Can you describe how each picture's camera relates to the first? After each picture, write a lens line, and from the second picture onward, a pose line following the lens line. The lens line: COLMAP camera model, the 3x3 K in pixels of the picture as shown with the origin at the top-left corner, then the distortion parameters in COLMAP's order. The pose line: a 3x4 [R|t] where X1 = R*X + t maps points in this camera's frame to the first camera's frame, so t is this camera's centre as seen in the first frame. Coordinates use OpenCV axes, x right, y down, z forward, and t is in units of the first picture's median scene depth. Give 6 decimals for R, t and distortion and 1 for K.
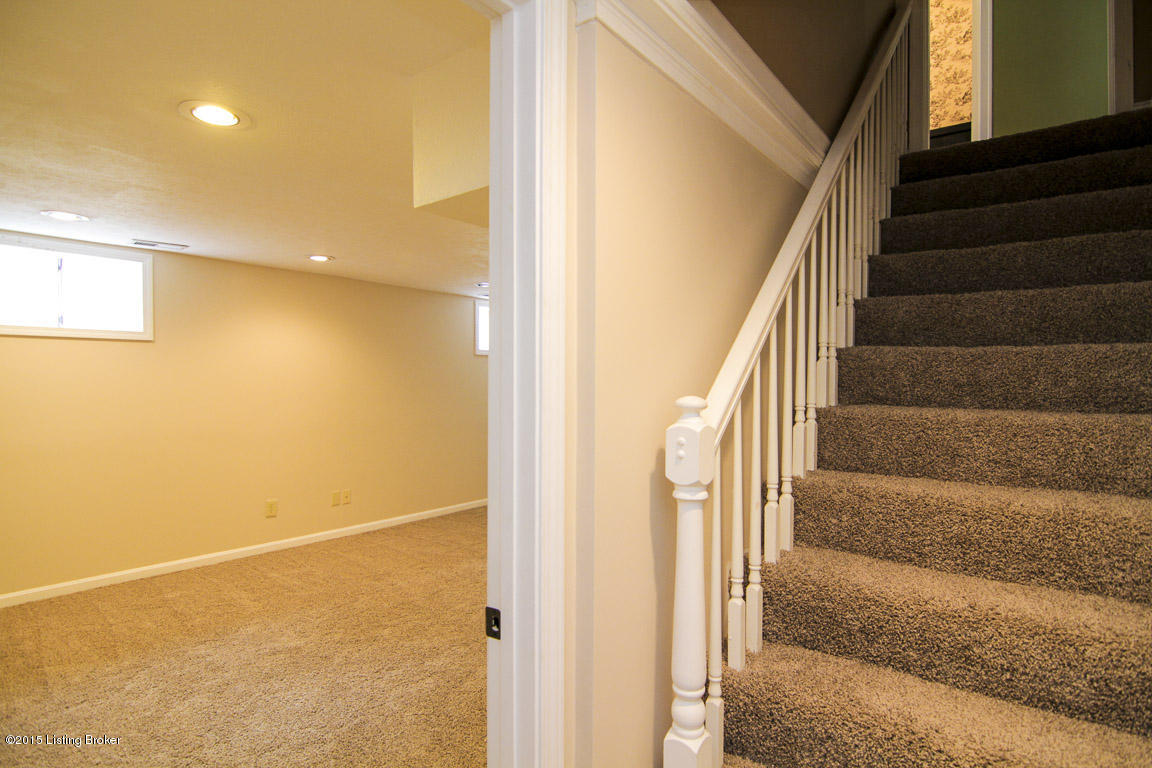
lens RADIAL K [[584.2, 0, 574.6], [0, 584.2, 384.8], [0, 0, 1]] dist [-0.016976, -0.007584]
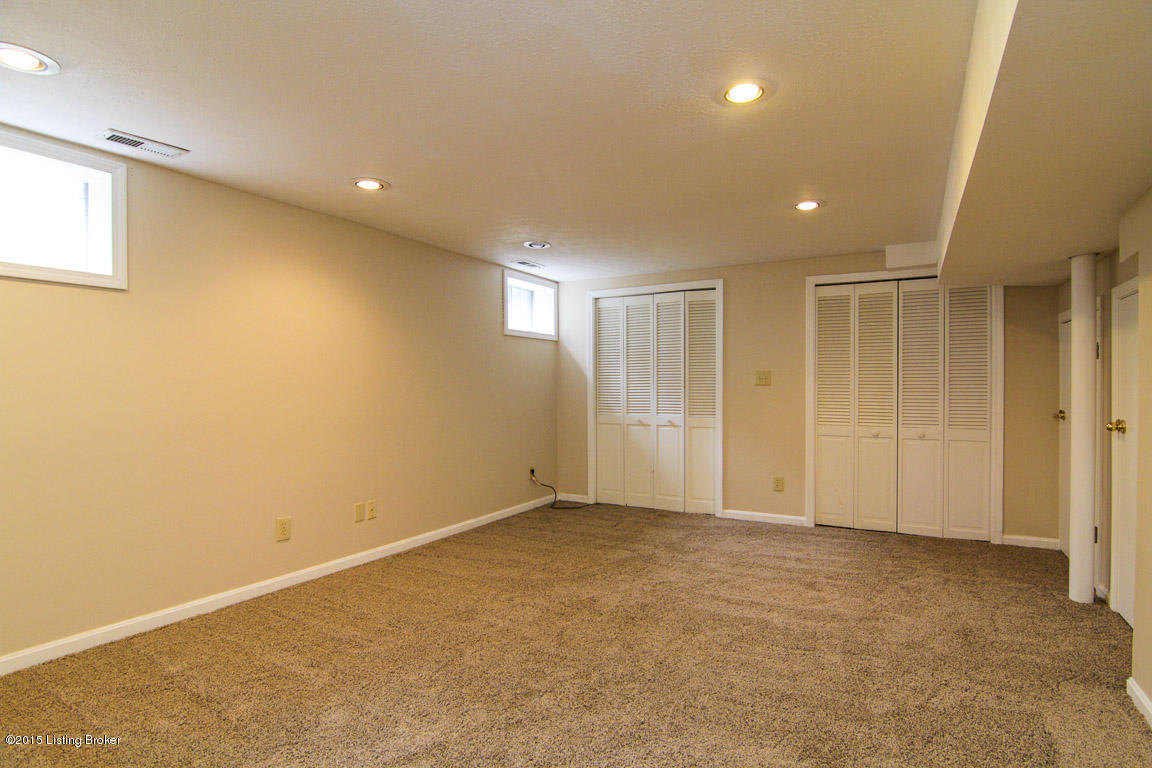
lens RADIAL K [[584.2, 0, 577.8], [0, 584.2, 385.0], [0, 0, 1]] dist [-0.016976, -0.007584]
pose [[0.988535, -0.008187, 0.150773, -0.290235], [0.009780, 0.999904, -0.009828, 0.045346], [-0.150678, 0.011190, 0.988520, 0.236084]]
